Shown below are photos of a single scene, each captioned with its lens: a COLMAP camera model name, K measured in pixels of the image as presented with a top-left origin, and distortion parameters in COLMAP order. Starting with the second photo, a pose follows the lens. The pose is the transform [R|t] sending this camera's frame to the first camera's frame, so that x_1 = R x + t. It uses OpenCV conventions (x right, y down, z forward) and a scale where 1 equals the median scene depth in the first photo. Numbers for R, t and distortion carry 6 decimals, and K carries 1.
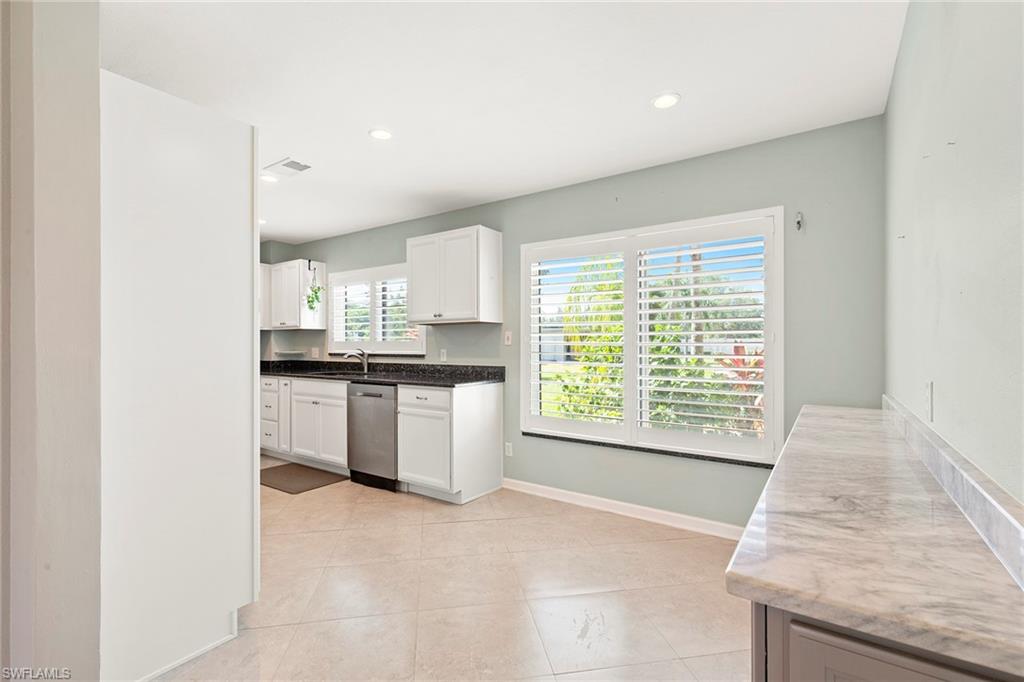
lens RADIAL K [[461.3, 0, 514.0], [0, 461.3, 343.2], [0, 0, 1]] dist [0.008806, -0.000761]
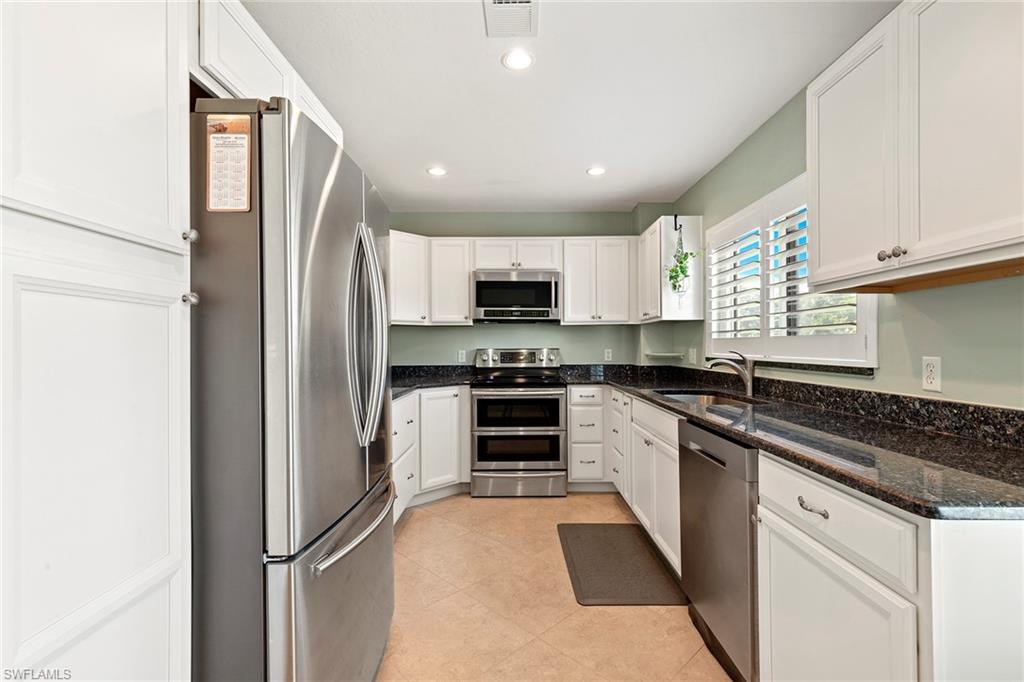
lens RADIAL K [[461.3, 0, 517.4], [0, 461.3, 344.7], [0, 0, 1]] dist [0.008806, -0.000761]
pose [[0.578420, -0.000831, -0.815739, -0.040131], [0.005880, 0.999978, 0.003150, 0.001097], [0.815718, -0.006618, 0.578412, 0.473688]]
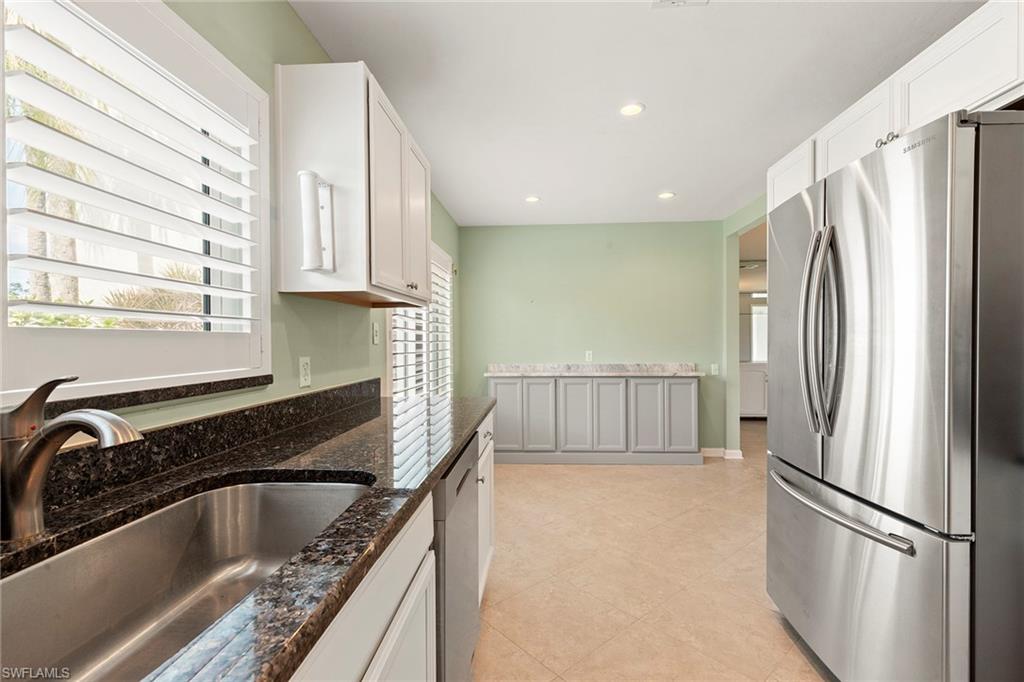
lens RADIAL K [[461.3, 0, 514.4], [0, 461.3, 344.0], [0, 0, 1]] dist [0.008806, -0.000761]
pose [[-0.522738, 0.000297, 0.852494, -0.531361], [0.004416, 0.999987, 0.002360, 0.002055], [-0.852482, 0.004998, -0.522732, 0.945690]]
